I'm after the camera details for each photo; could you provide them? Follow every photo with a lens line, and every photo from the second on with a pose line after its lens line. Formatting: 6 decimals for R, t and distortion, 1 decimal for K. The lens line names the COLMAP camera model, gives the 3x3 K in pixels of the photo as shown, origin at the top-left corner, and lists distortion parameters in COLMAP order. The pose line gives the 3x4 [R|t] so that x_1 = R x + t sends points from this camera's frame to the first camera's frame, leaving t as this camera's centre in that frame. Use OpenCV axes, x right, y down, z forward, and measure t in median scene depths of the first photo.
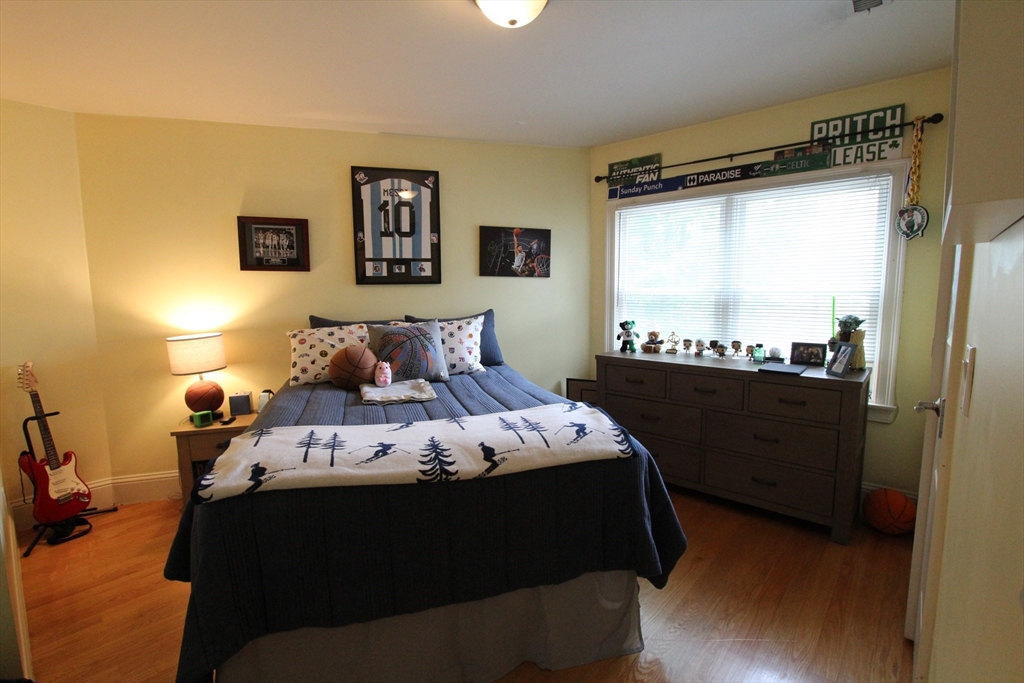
lens RADIAL K [[473.4, 0, 505.7], [0, 473.4, 342.5], [0, 0, 1]] dist [-0.019076, 0.004488]
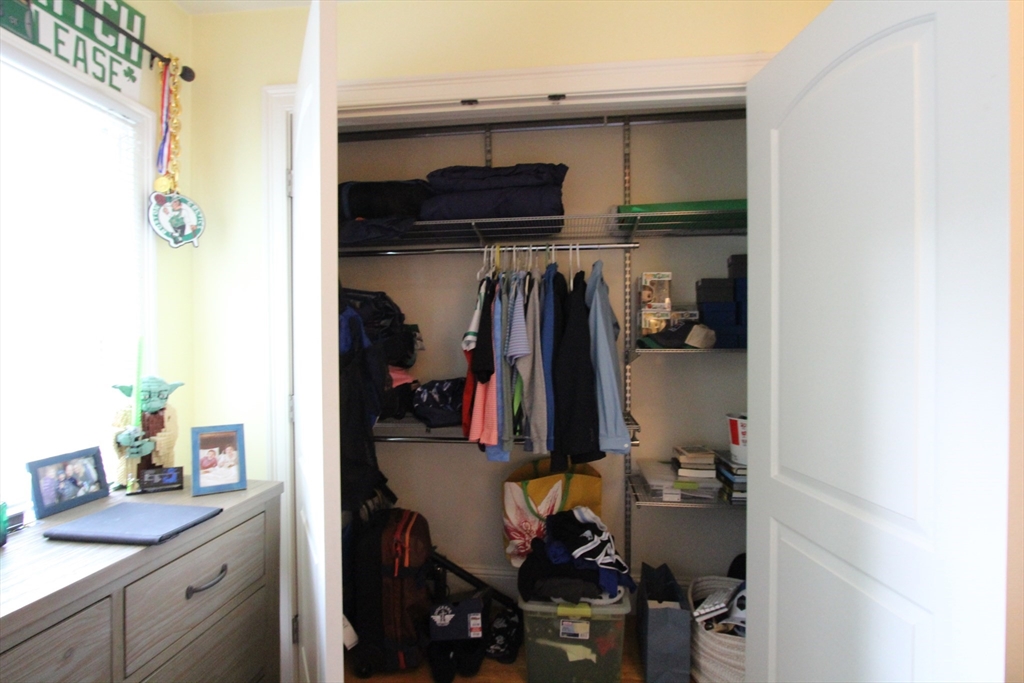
lens RADIAL K [[498.9, 0, 512.0], [0, 498.9, 341.5], [0, 0, 1]] dist [-0.014921, 0.000121]
pose [[-0.572499, 0.000912, 0.819905, 0.073550], [0.093956, 0.993485, 0.064500, -0.094169], [-0.814504, 0.113961, -0.568855, 0.985082]]
